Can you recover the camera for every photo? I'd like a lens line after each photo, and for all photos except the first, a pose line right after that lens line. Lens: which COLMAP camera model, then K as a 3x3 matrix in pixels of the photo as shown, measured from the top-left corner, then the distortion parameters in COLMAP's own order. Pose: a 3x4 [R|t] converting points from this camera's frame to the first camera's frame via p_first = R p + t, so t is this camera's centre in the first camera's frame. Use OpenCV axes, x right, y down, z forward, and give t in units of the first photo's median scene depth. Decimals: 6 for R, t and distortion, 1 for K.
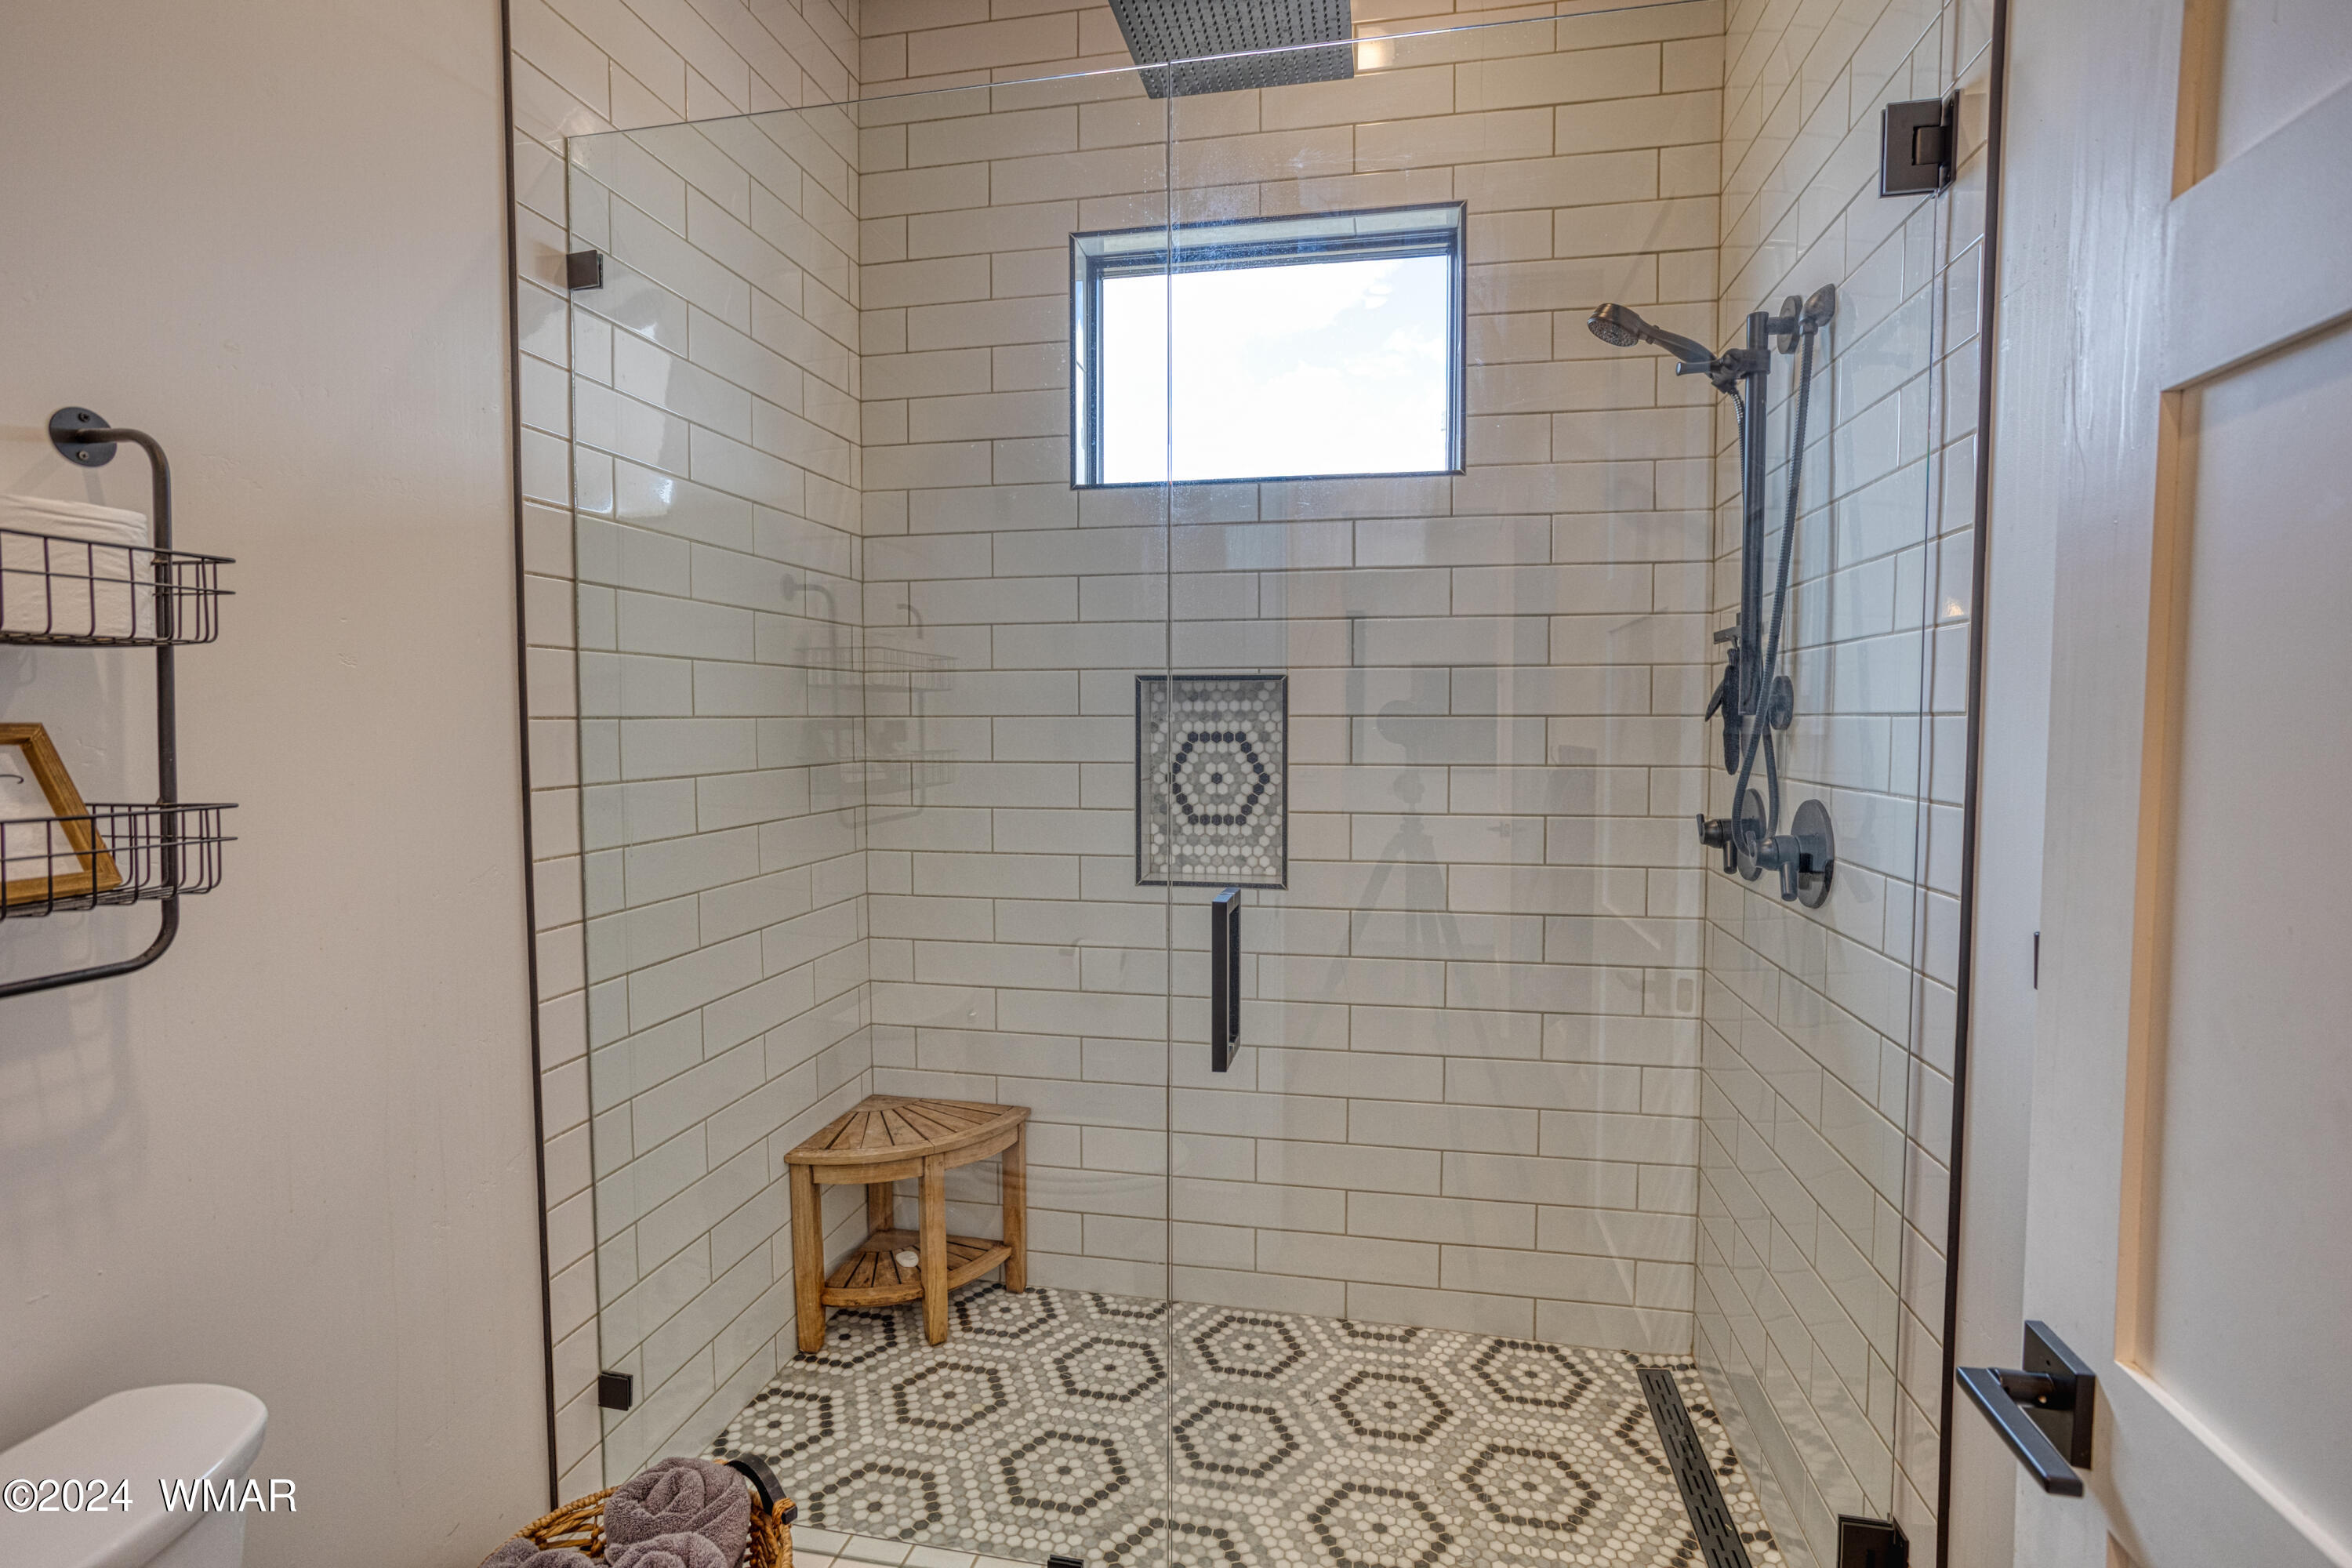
lens RADIAL K [[1146.2, 0, 1171.2], [0, 1146.2, 784.2], [0, 0, 1]] dist [-0.058488, 0.016306]
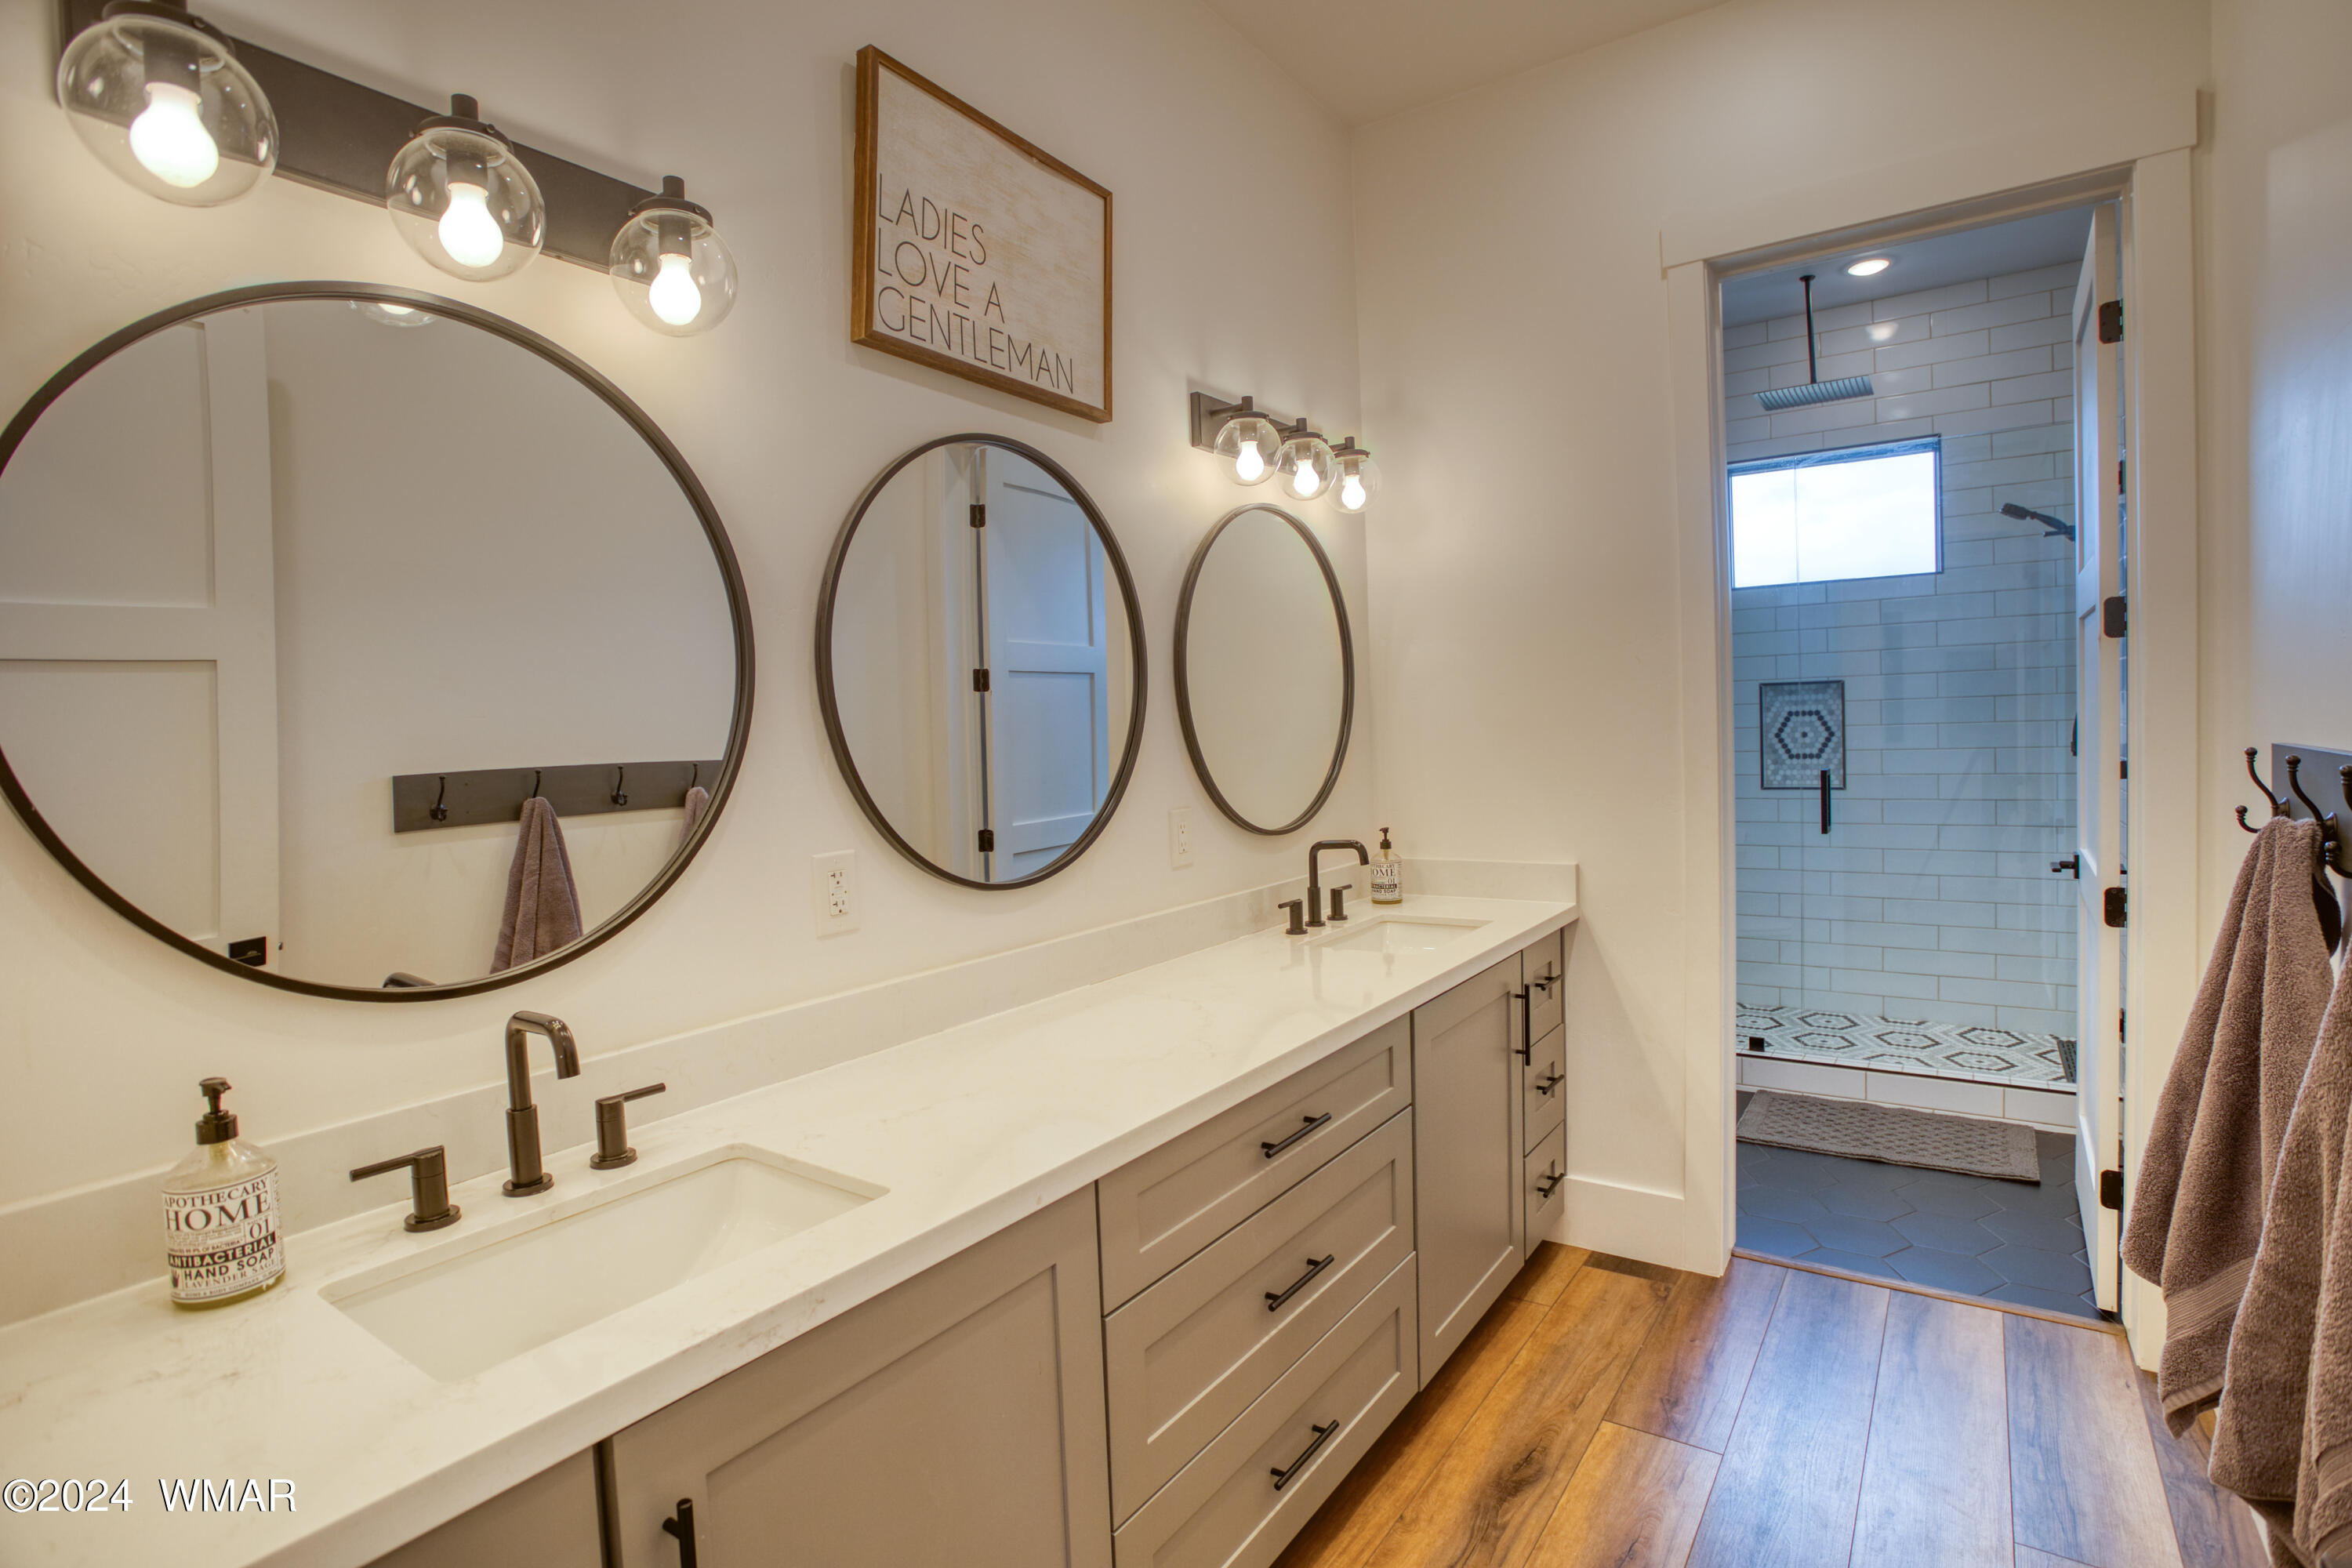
lens RADIAL K [[1146.2, 0, 1188.5], [0, 1146.2, 778.4], [0, 0, 1]] dist [-0.058488, 0.016306]
pose [[0.917676, -0.012593, -0.397129, -0.159142], [0.009309, 0.999905, -0.010195, 0.078530], [0.397220, 0.005659, 0.917706, -1.160554]]
